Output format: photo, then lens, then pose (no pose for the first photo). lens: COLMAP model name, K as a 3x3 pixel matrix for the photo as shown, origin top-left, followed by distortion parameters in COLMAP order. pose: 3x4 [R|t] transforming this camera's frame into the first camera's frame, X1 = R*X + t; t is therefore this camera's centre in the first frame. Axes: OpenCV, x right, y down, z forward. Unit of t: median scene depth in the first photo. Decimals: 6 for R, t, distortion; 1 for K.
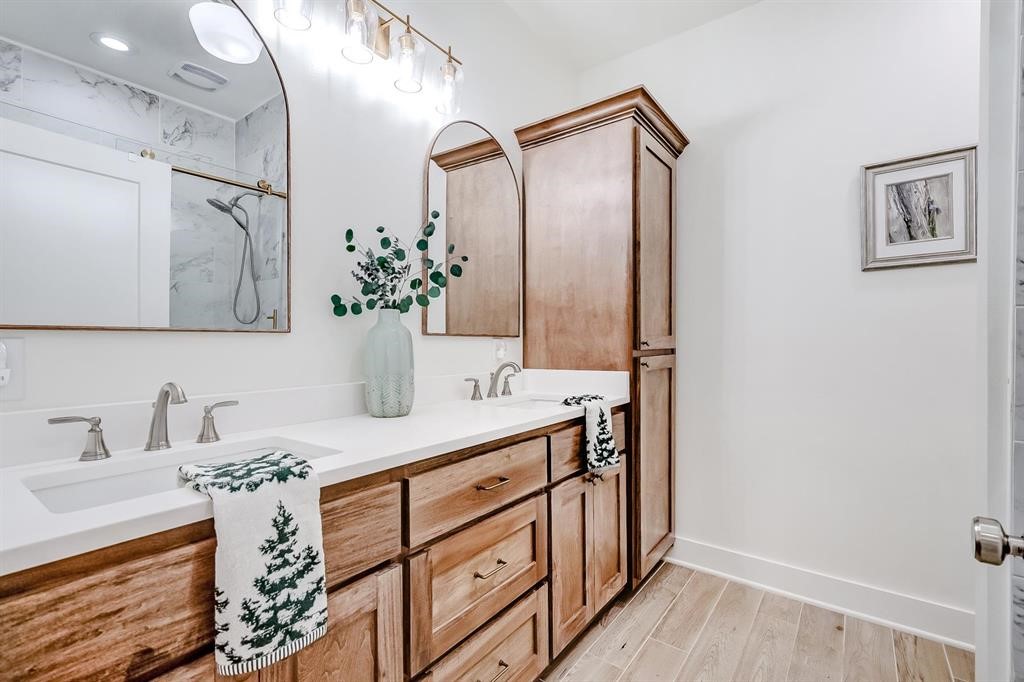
lens RADIAL K [[462.7, 0, 508.2], [0, 462.7, 341.7], [0, 0, 1]] dist [0.003366, 0.000773]
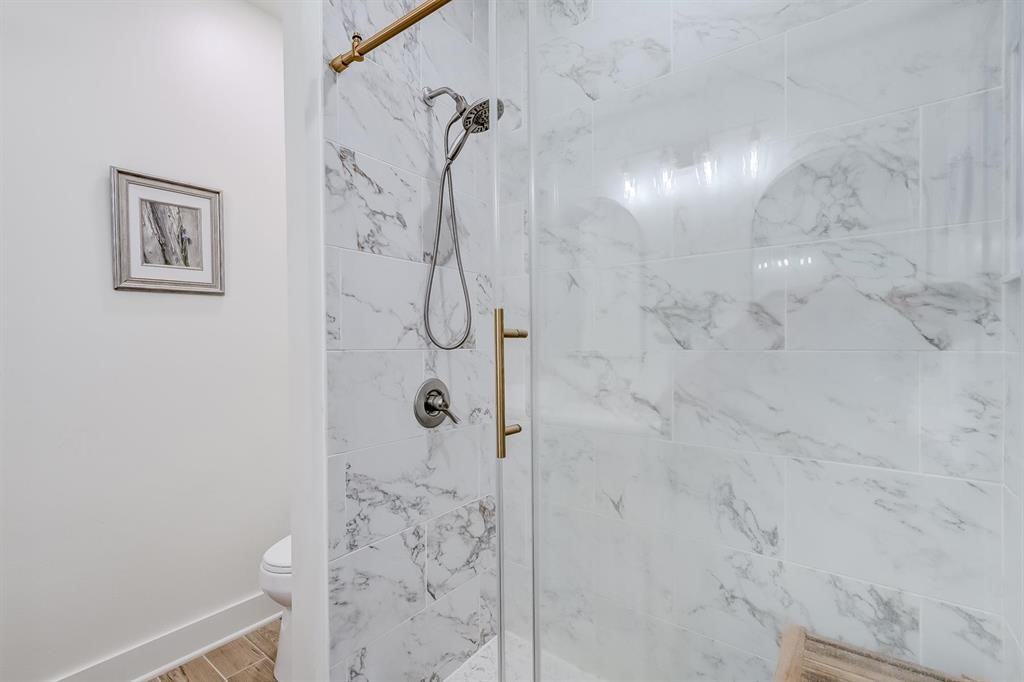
lens RADIAL K [[462.7, 0, 508.2], [0, 462.7, 343.2], [0, 0, 1]] dist [0.003366, 0.000773]
pose [[0.014104, -0.011184, 0.999838, -0.093283], [0.009068, 0.999898, 0.011057, -0.058437], [-0.999859, 0.008910, 0.014204, 0.272513]]
